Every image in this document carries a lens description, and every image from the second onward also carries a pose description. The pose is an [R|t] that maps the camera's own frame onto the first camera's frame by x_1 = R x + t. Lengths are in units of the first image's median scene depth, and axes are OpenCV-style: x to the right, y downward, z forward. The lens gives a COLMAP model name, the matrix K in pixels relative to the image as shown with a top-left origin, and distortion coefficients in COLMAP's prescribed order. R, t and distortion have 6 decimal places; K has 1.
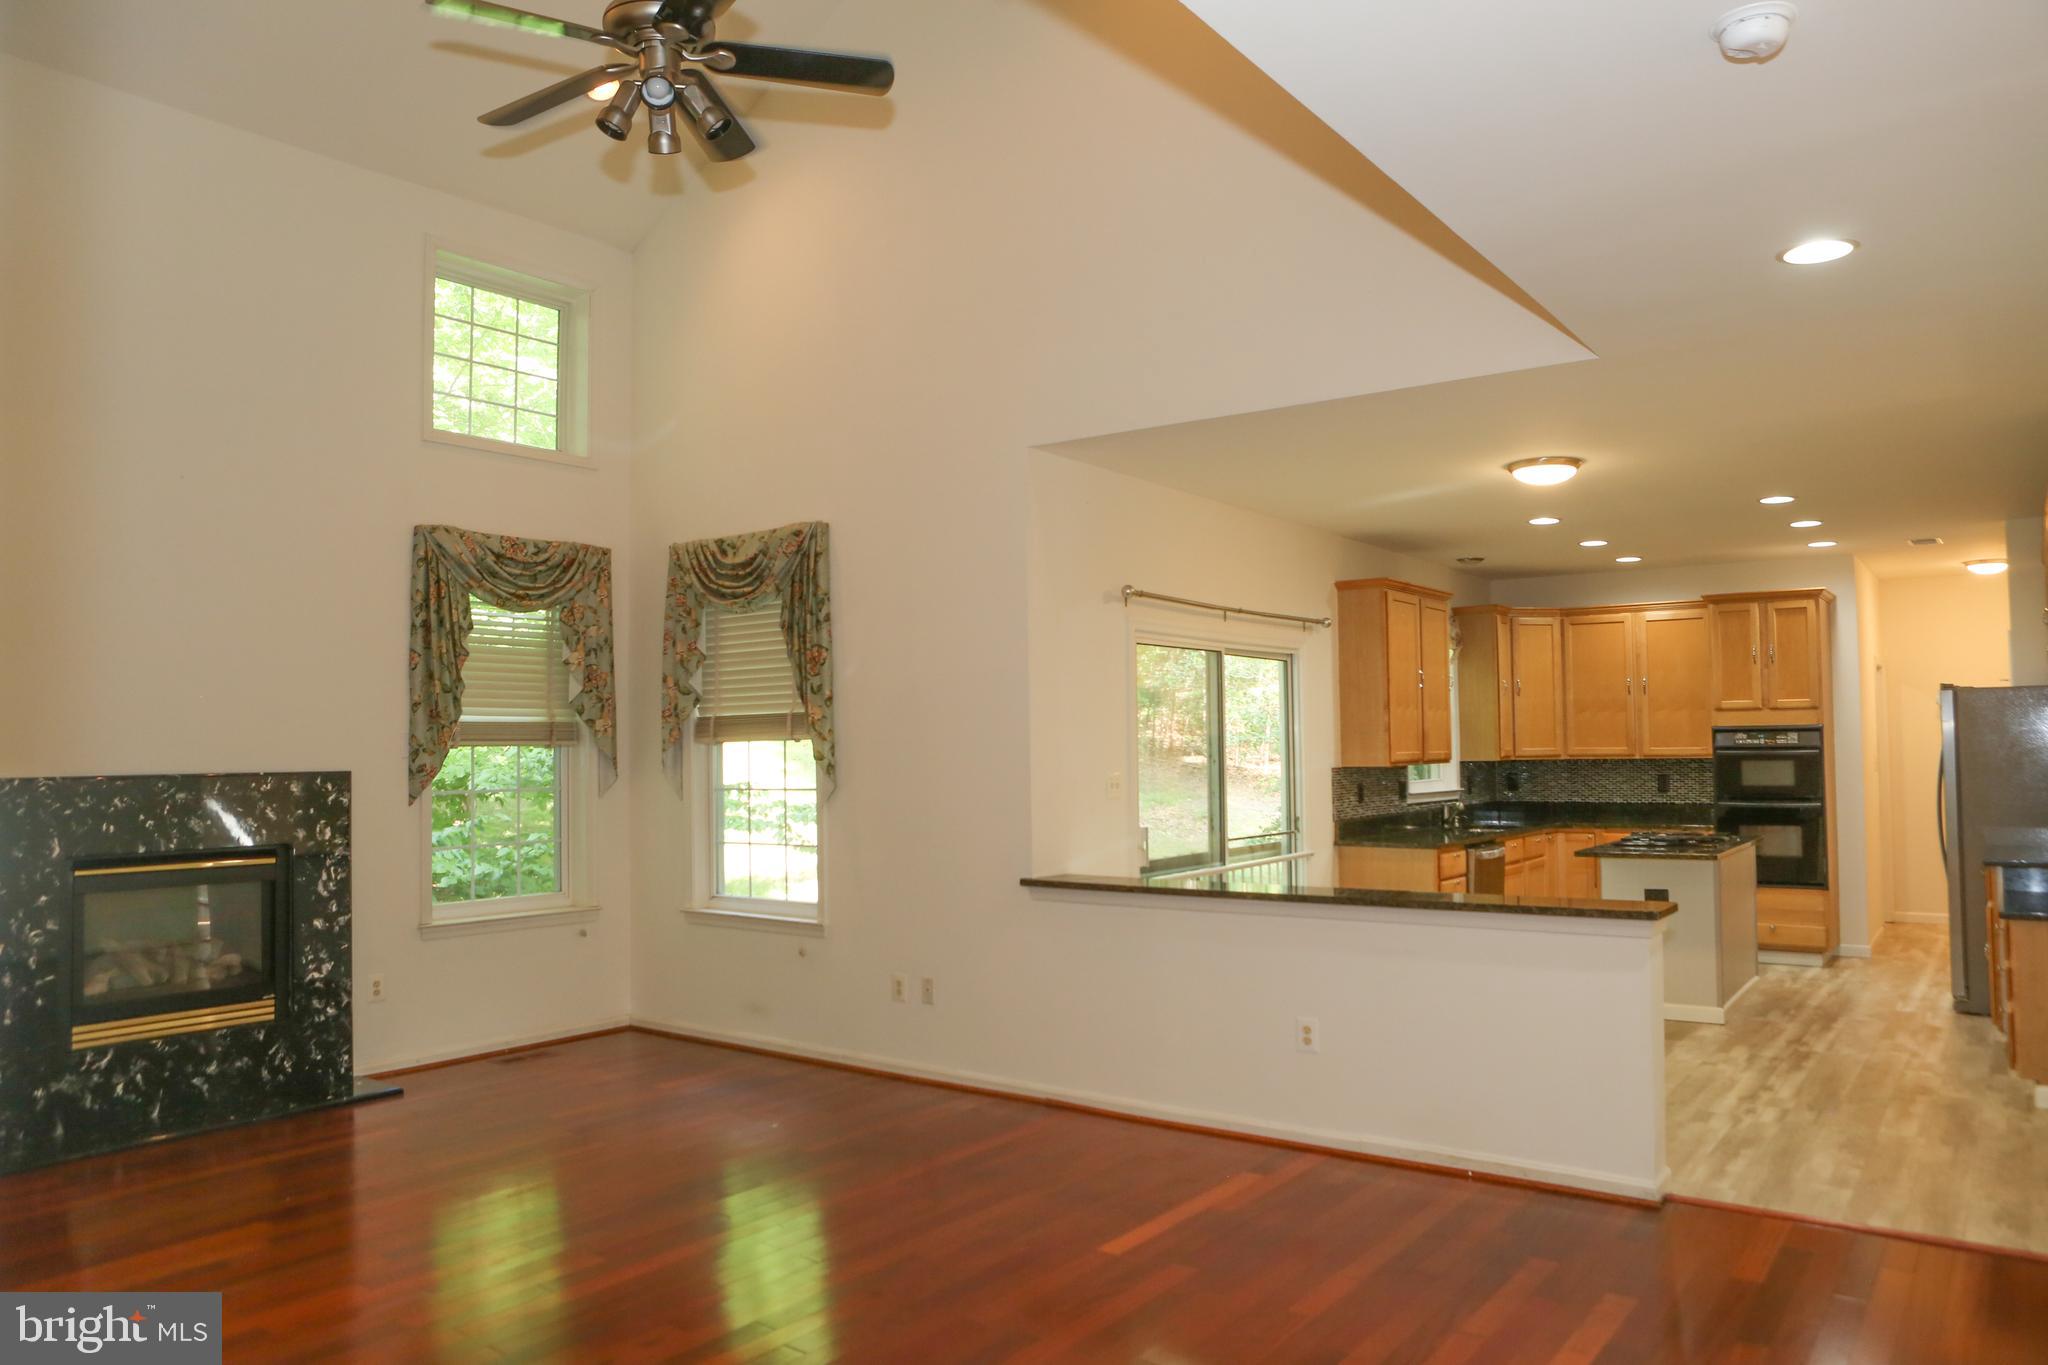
lens RADIAL K [[1408.8, 0, 1017.0], [0, 1408.8, 674.9], [0, 0, 1]] dist [-0.108468, 0.080220]
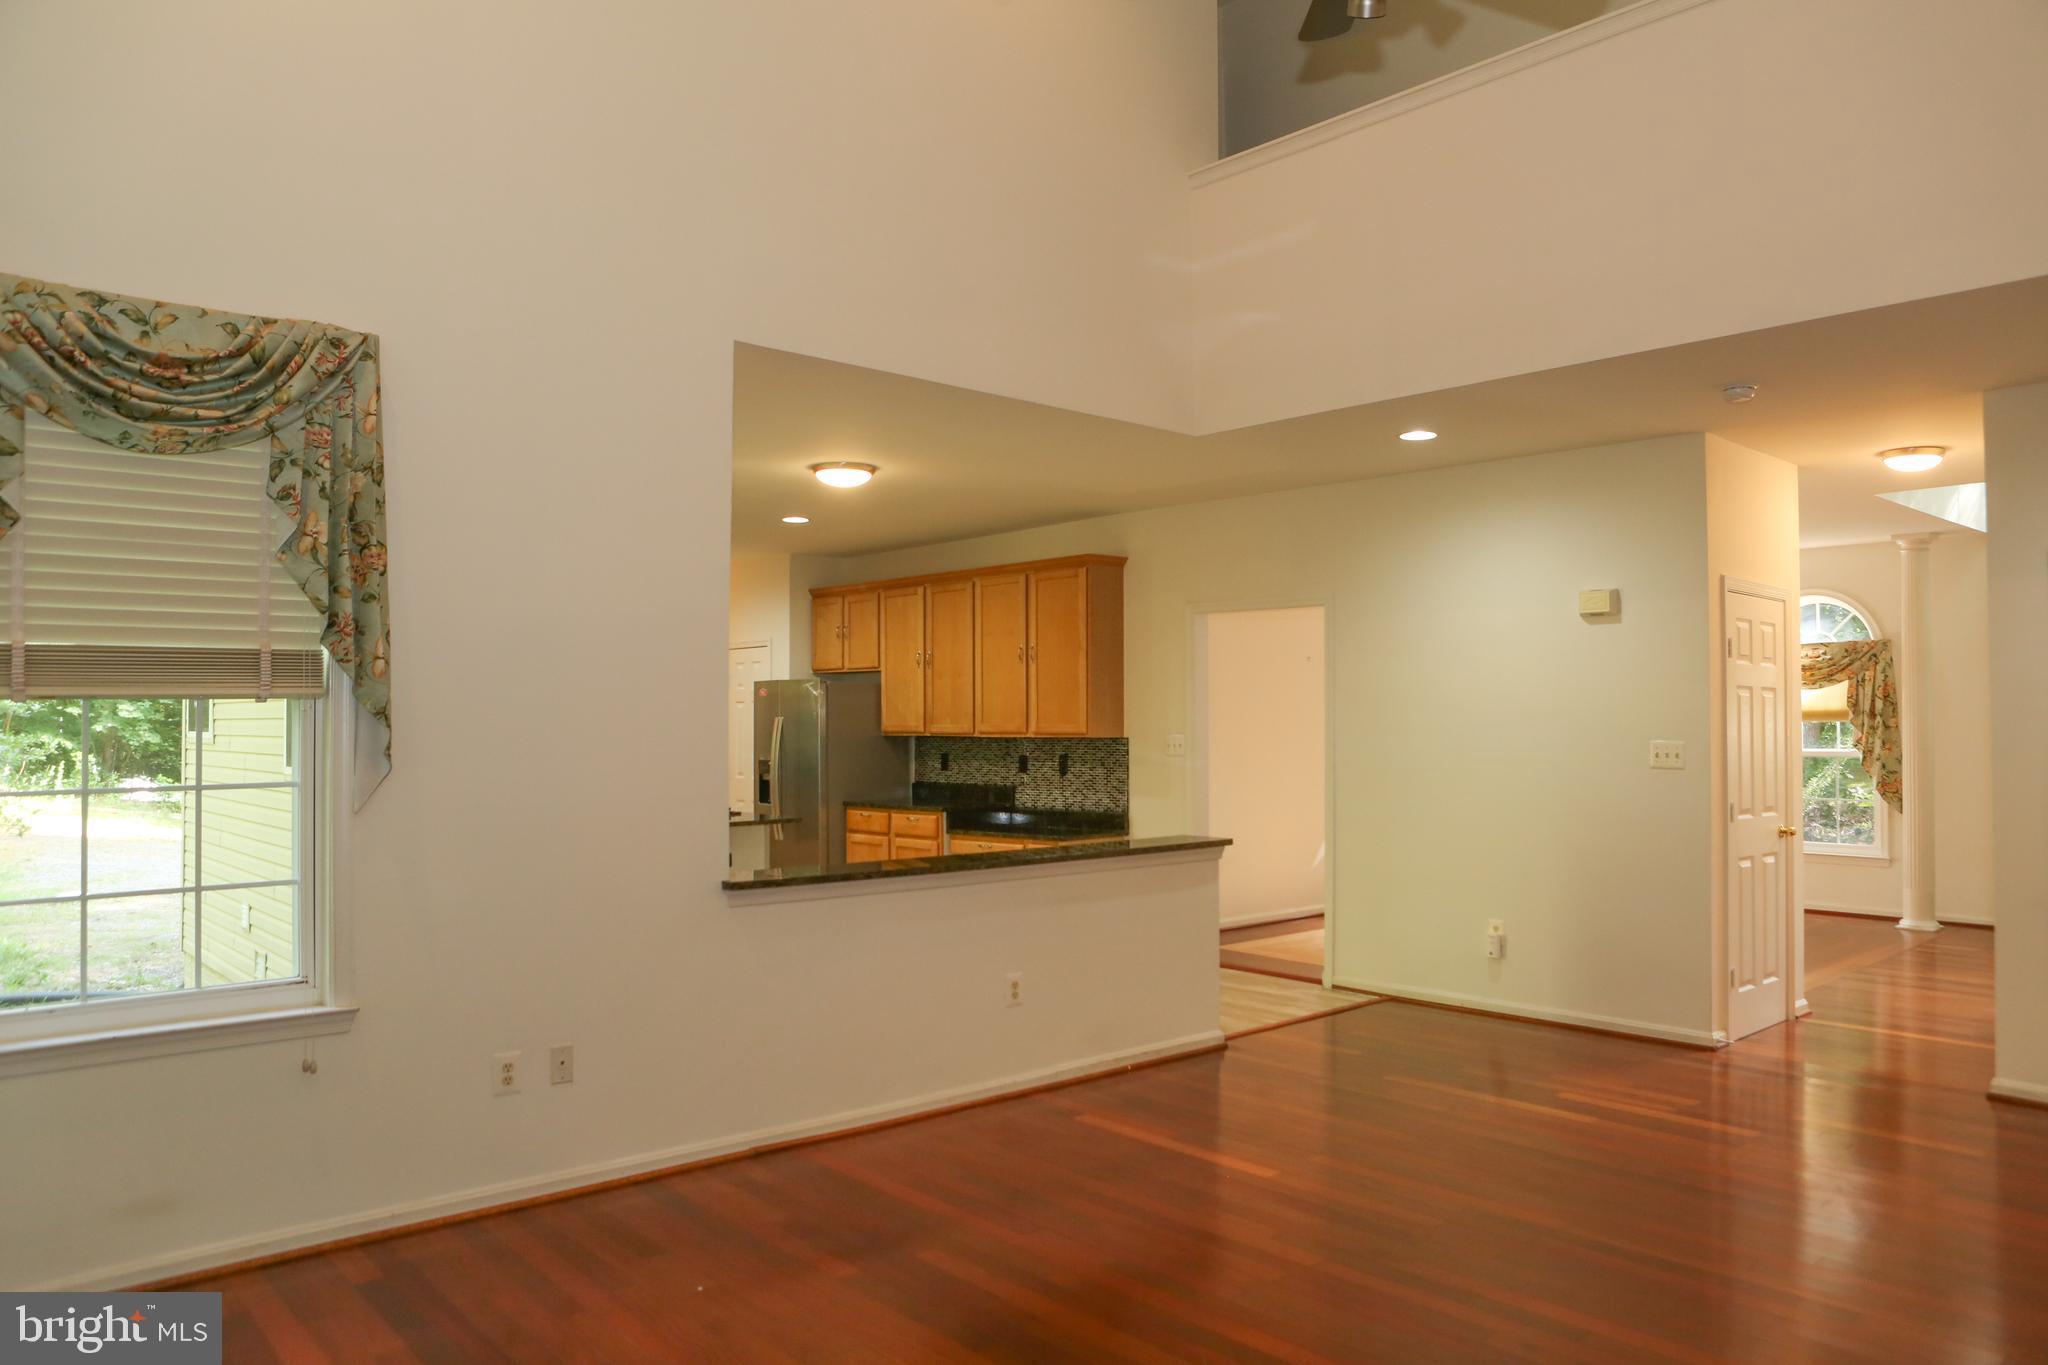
lens RADIAL K [[1408.8, 0, 1010.4], [0, 1408.8, 696.5], [0, 0, 1]] dist [-0.108468, 0.080220]
pose [[0.210808, 0.026228, 0.977176, -0.657004], [-0.049408, 0.998648, -0.016145, 0.040991], [-0.976278, -0.044877, 0.211819, 0.612101]]
